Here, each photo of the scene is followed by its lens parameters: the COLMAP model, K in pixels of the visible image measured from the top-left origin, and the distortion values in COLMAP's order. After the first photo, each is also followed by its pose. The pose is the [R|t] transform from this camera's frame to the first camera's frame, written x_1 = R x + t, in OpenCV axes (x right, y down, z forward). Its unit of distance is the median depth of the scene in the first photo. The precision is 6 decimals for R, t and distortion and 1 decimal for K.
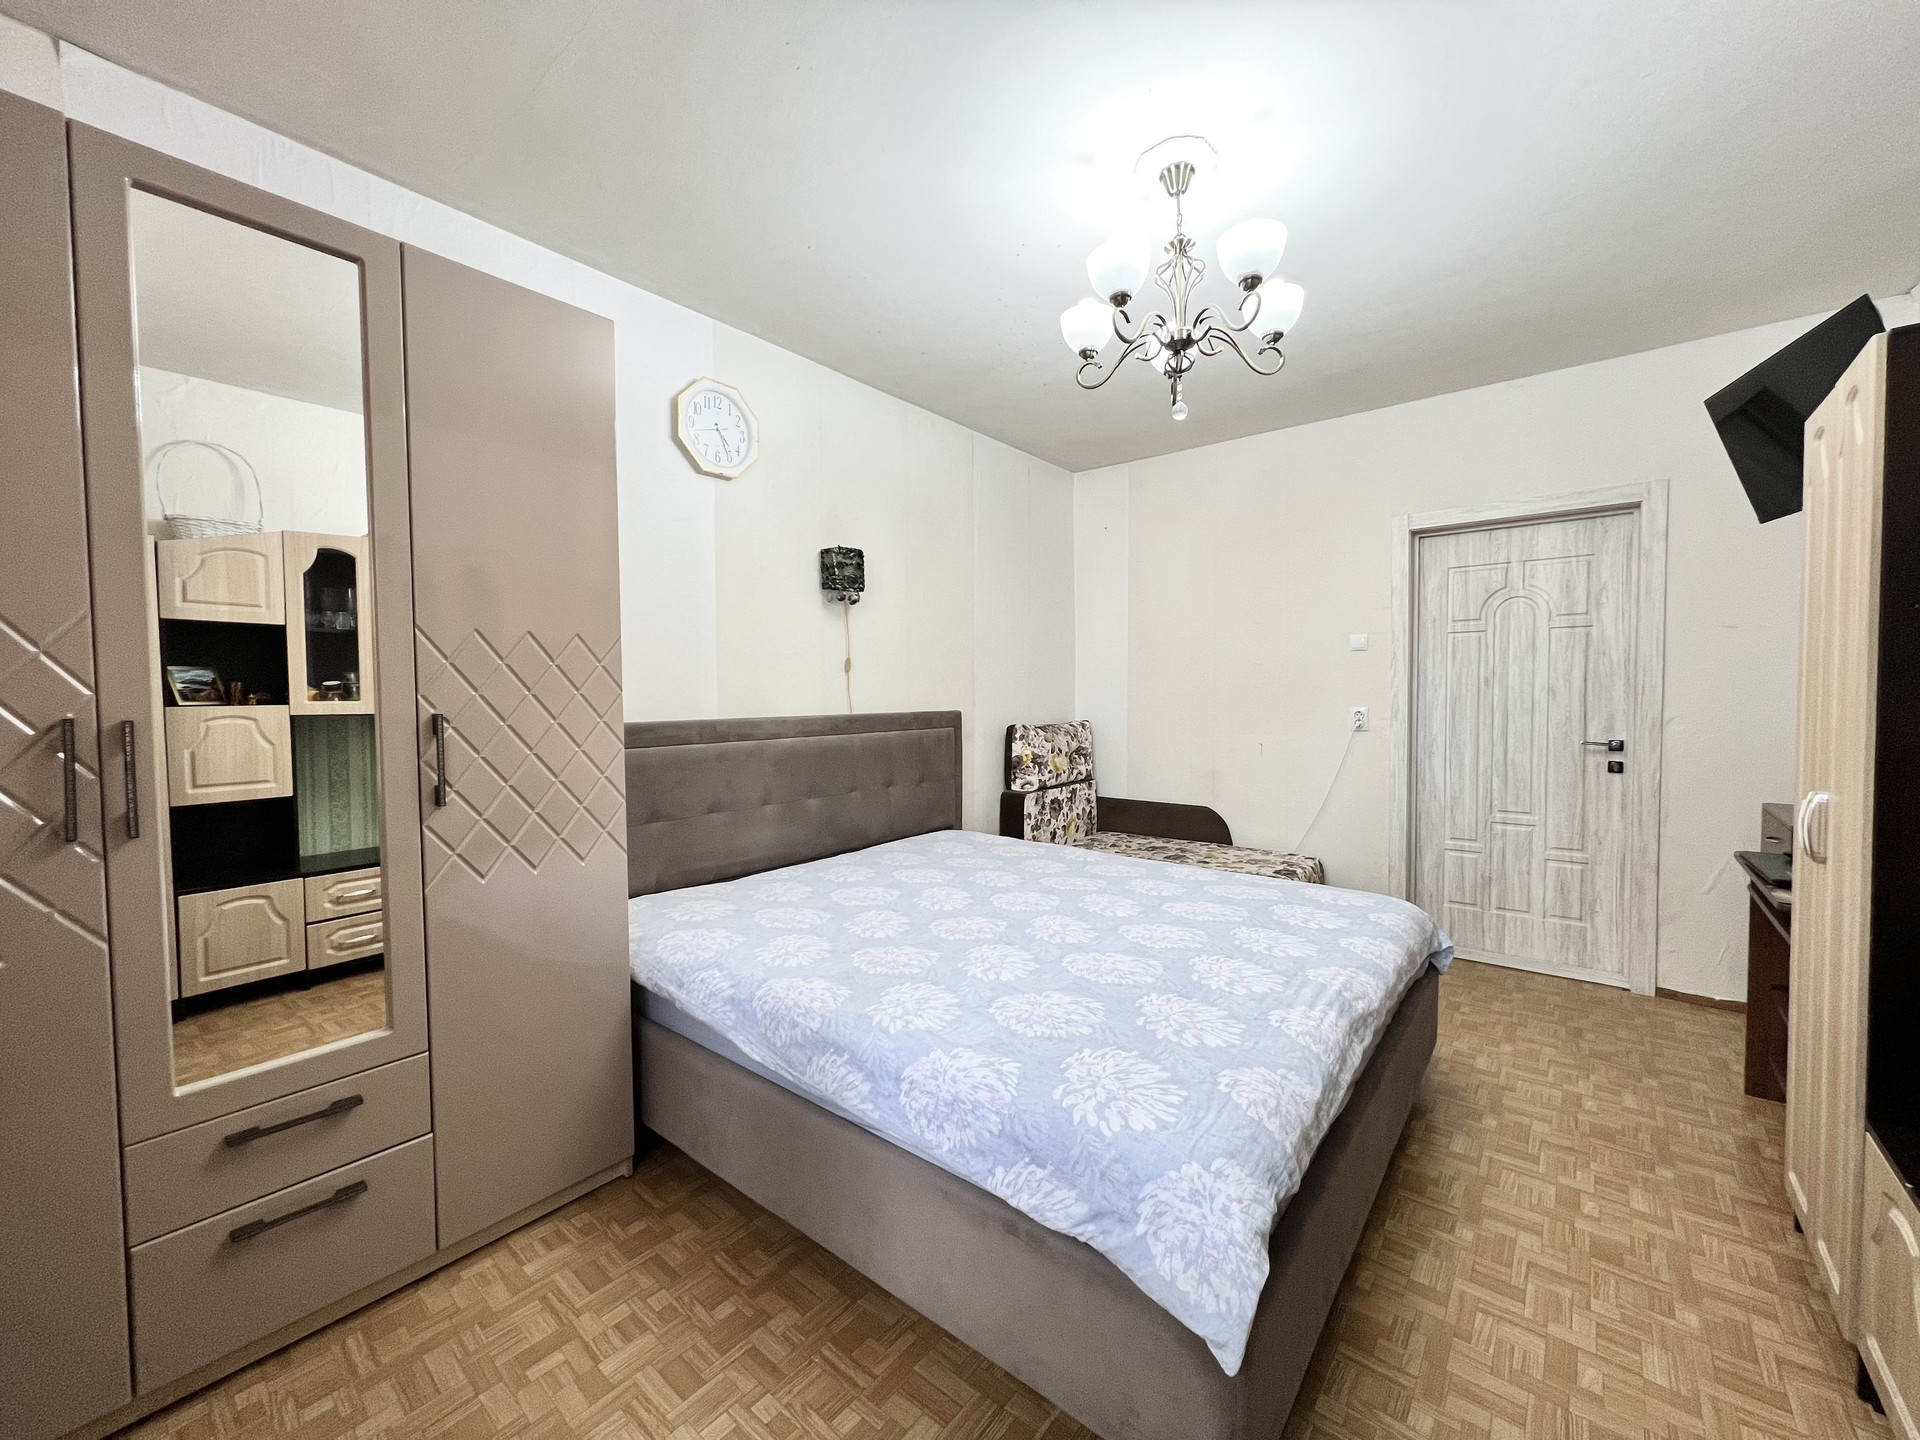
lens RADIAL K [[765.5, 0, 960.0], [0, 765.5, 720.0], [0, 0, 1]] dist [-0.000699, 0.000121]
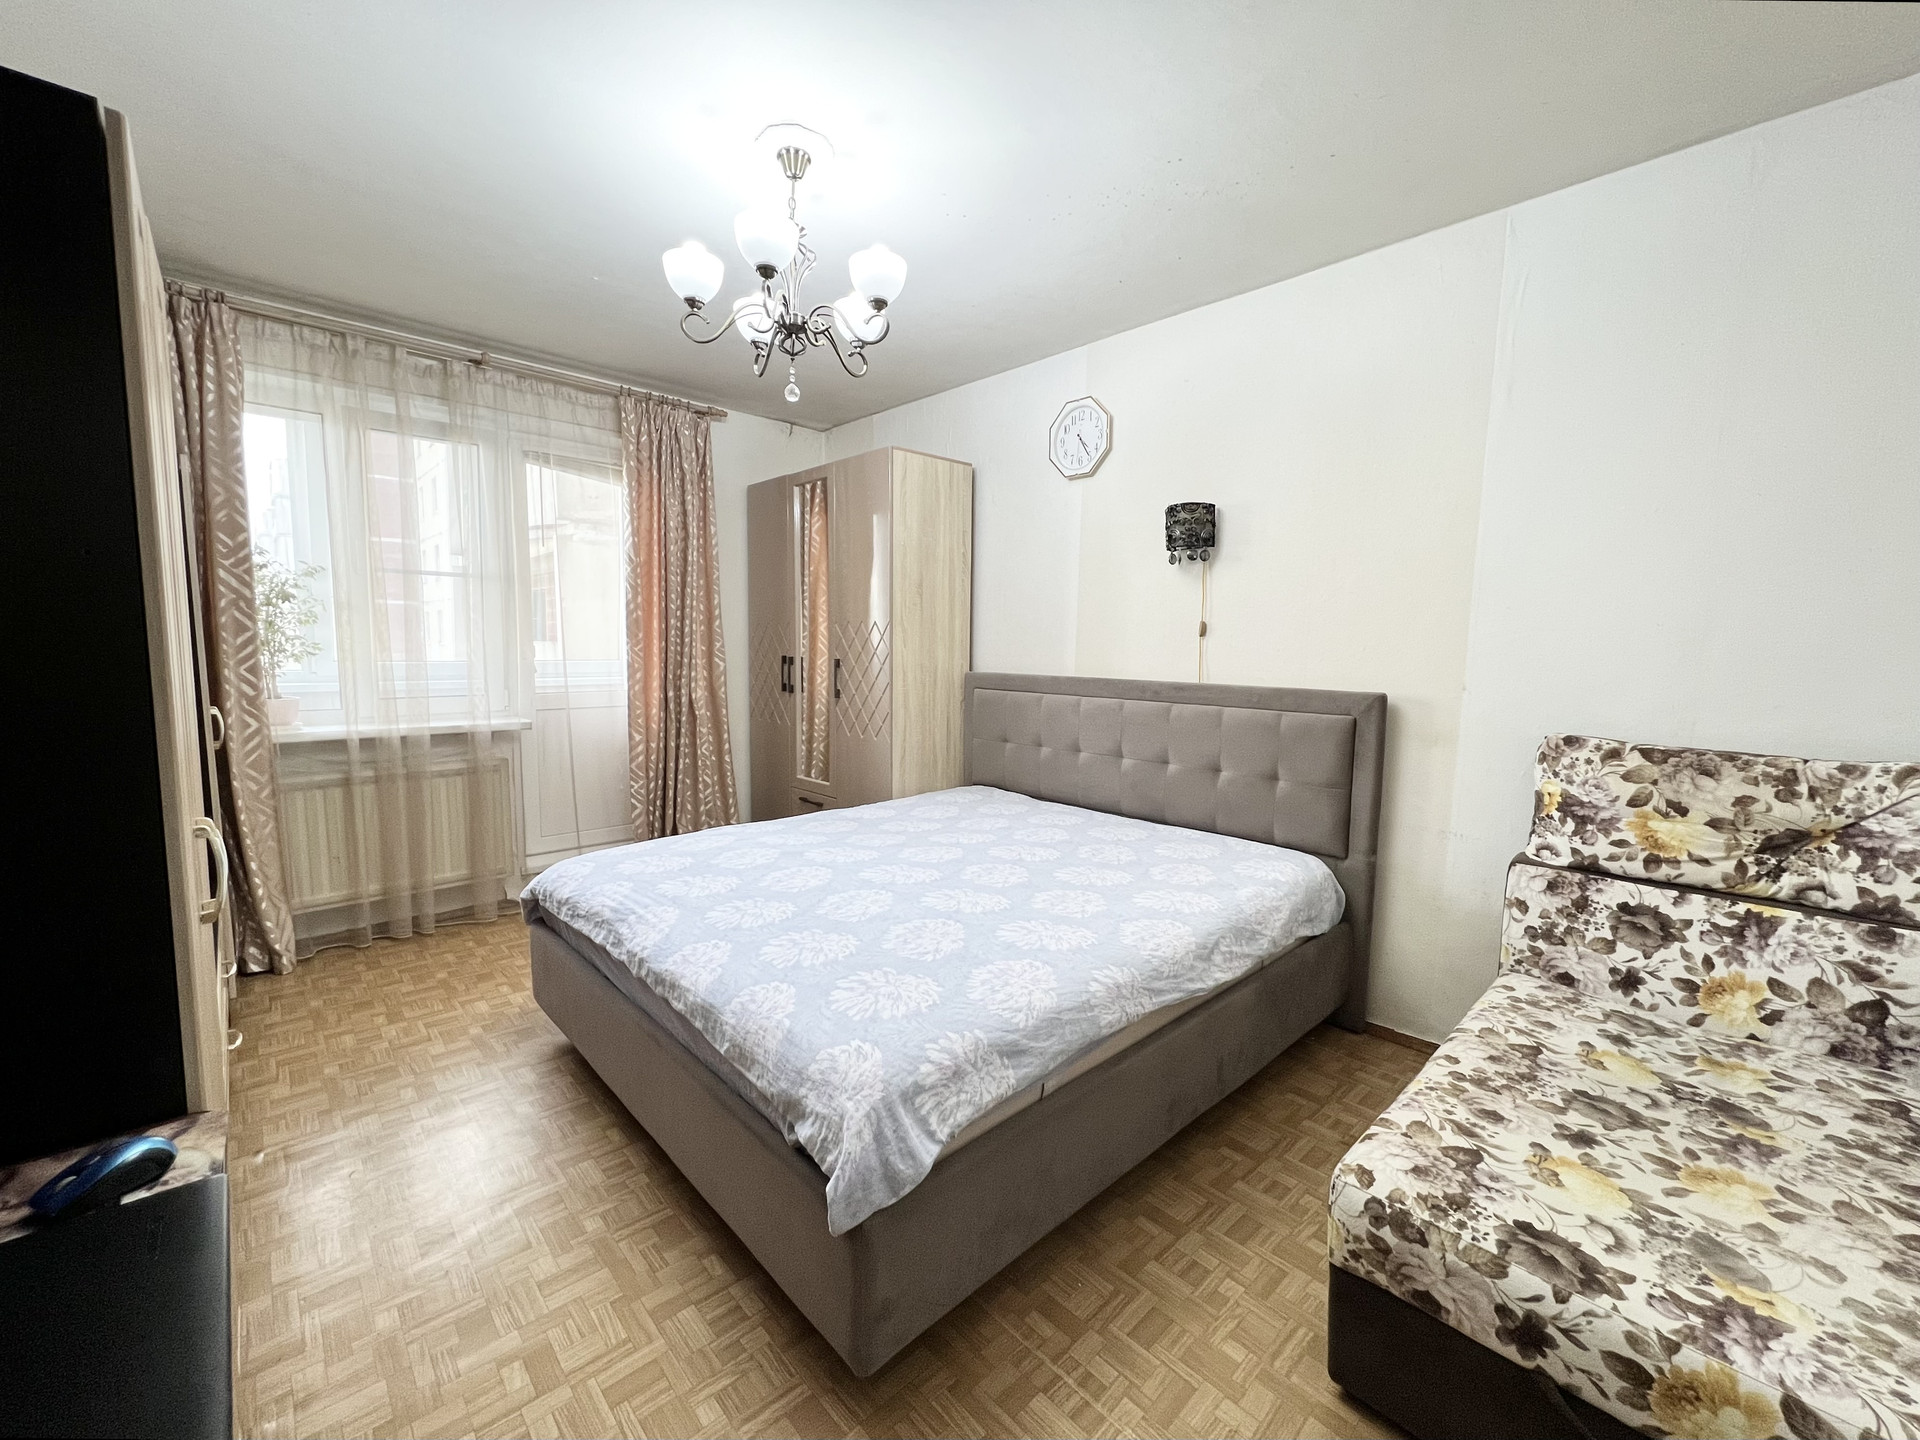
lens RADIAL K [[765.5, 0, 960.0], [0, 765.5, 720.0], [0, 0, 1]] dist [-0.000699, 0.000121]
pose [[-0.129745, 0.101623, -0.986326, 0.620096], [-0.053590, 0.992561, 0.109315, -0.037395], [0.990098, 0.067041, -0.123334, 0.638955]]
